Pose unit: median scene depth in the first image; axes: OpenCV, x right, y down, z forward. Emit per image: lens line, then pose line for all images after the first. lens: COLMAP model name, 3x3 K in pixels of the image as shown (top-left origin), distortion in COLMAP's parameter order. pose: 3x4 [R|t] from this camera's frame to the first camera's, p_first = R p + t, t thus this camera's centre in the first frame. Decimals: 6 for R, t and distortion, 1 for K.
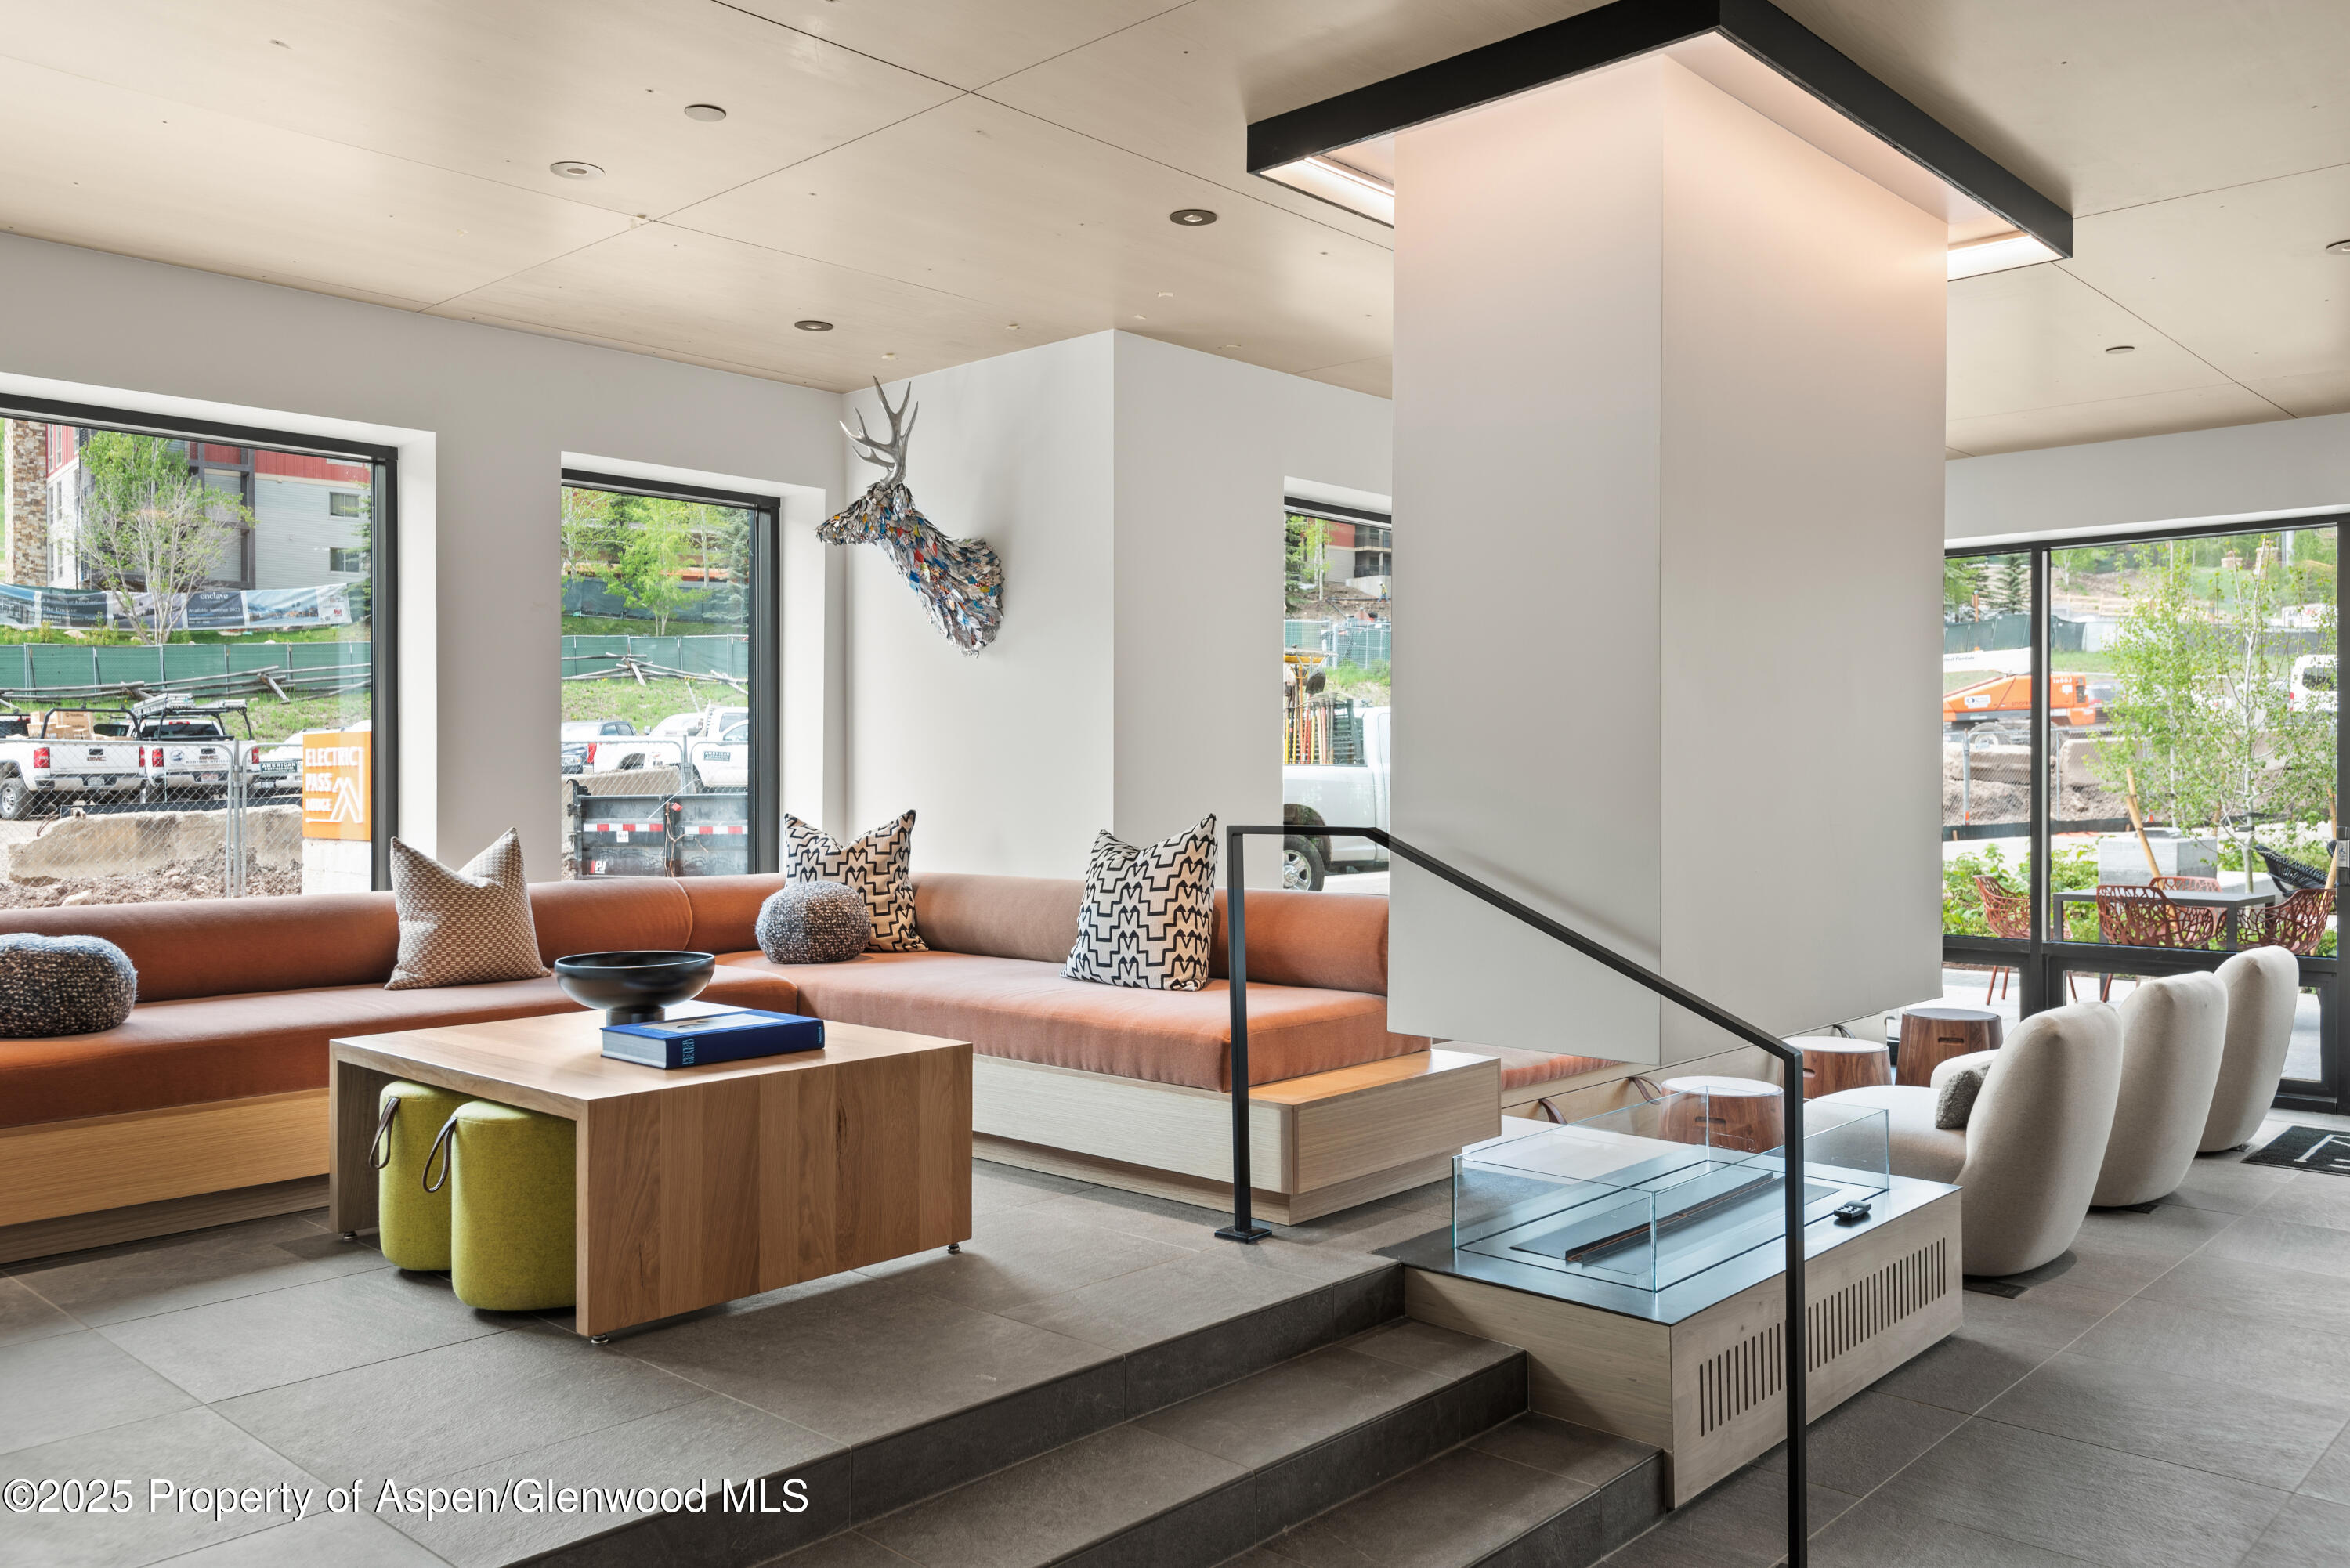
lens RADIAL K [[1769.8, 0, 1176.5], [0, 1769.8, 783.6], [0, 0, 1]] dist [0.005731, 0.001372]
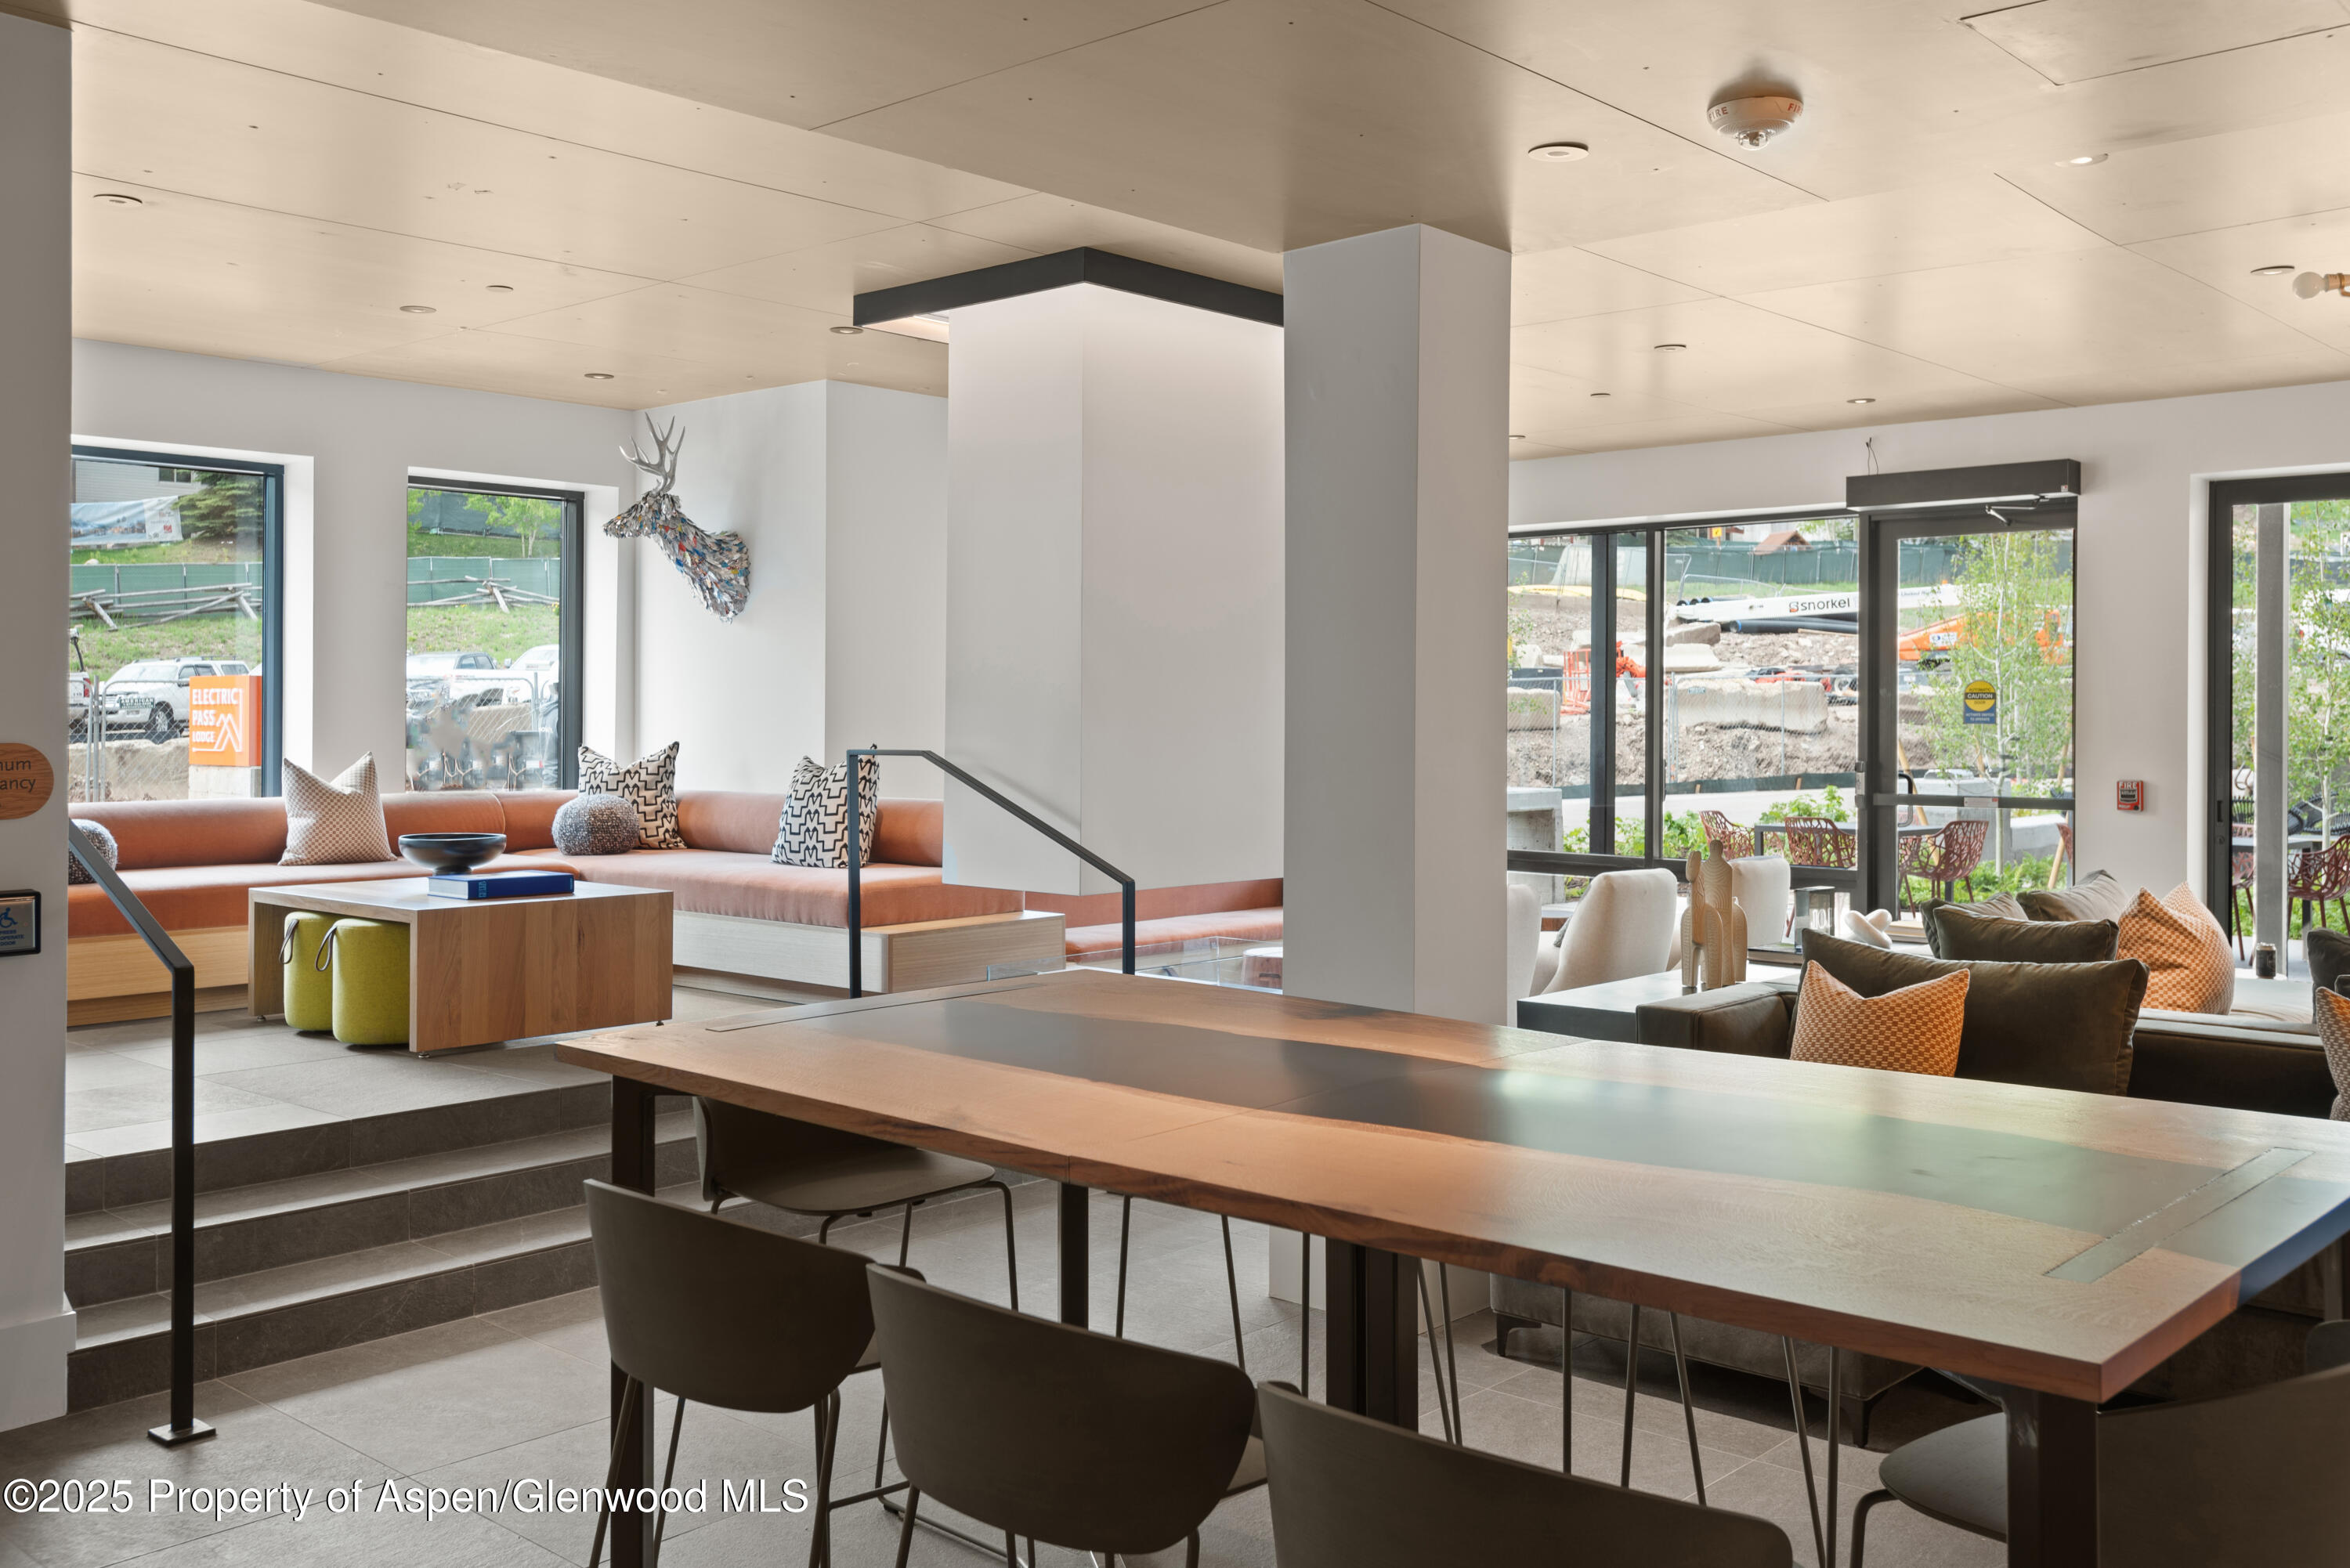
lens RADIAL K [[2058.3, 0, 1165.4], [0, 2058.3, 717.0], [0, 0, 1]] dist [-0.009472, 0.014084]
pose [[0.999877, 0.005104, 0.014820, 0.193429], [-0.005055, 0.999981, -0.003403, 0.000280], [-0.014837, 0.003328, 0.999884, -0.534559]]
